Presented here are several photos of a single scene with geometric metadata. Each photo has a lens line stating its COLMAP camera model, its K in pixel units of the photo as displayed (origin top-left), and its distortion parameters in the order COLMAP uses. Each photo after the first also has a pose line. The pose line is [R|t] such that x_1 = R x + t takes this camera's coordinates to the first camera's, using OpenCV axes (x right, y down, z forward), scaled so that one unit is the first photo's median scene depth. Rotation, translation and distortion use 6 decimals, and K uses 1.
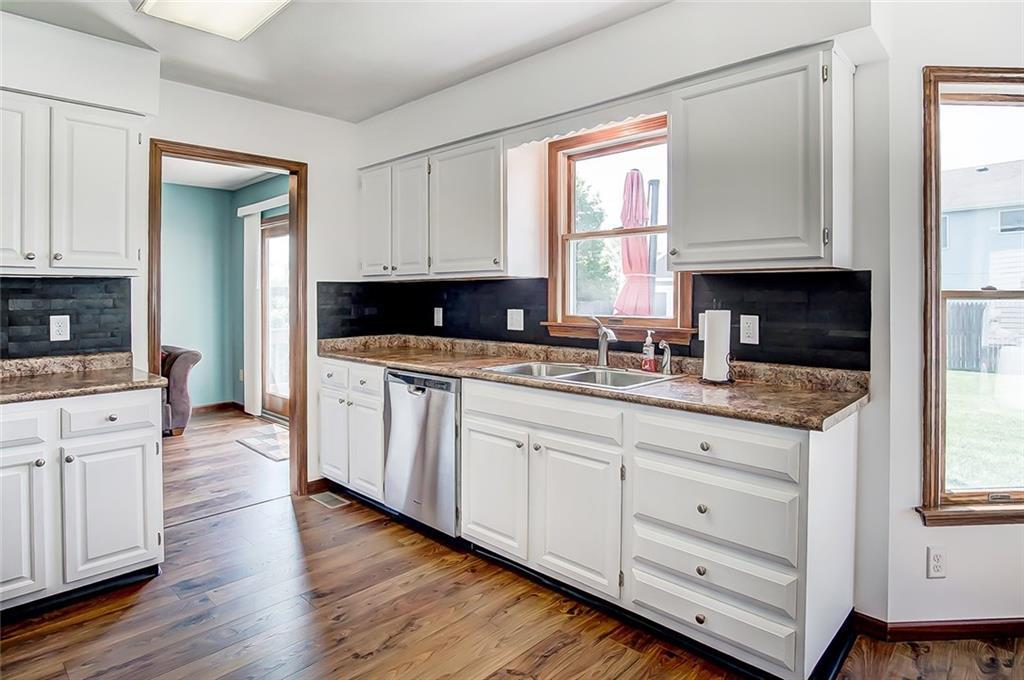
lens RADIAL K [[569.4, 0, 511.1], [0, 569.4, 300.3], [0, 0, 1]] dist [-0.005270, -0.000885]
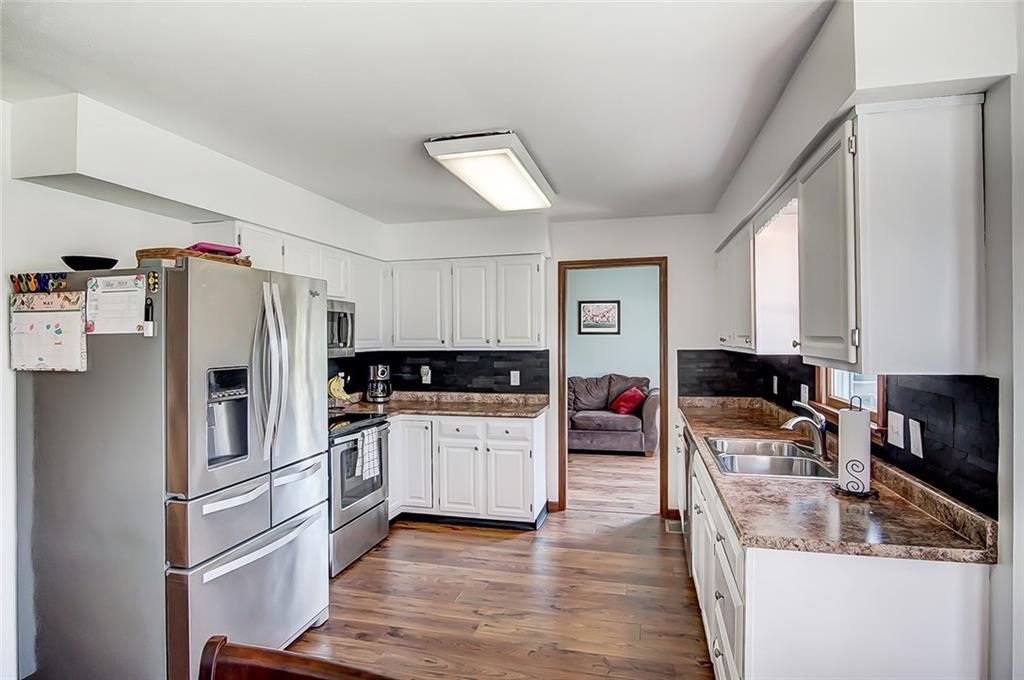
lens RADIAL K [[547.1, 0, 512.0], [0, 547.1, 340.0], [0, 0, 1]] dist [-0.000121, -0.000121]
pose [[0.502314, 0.003250, -0.864679, 0.696956], [-0.004639, 0.999989, 0.001063, -0.073224], [0.864673, 0.003477, 0.502323, 0.118607]]
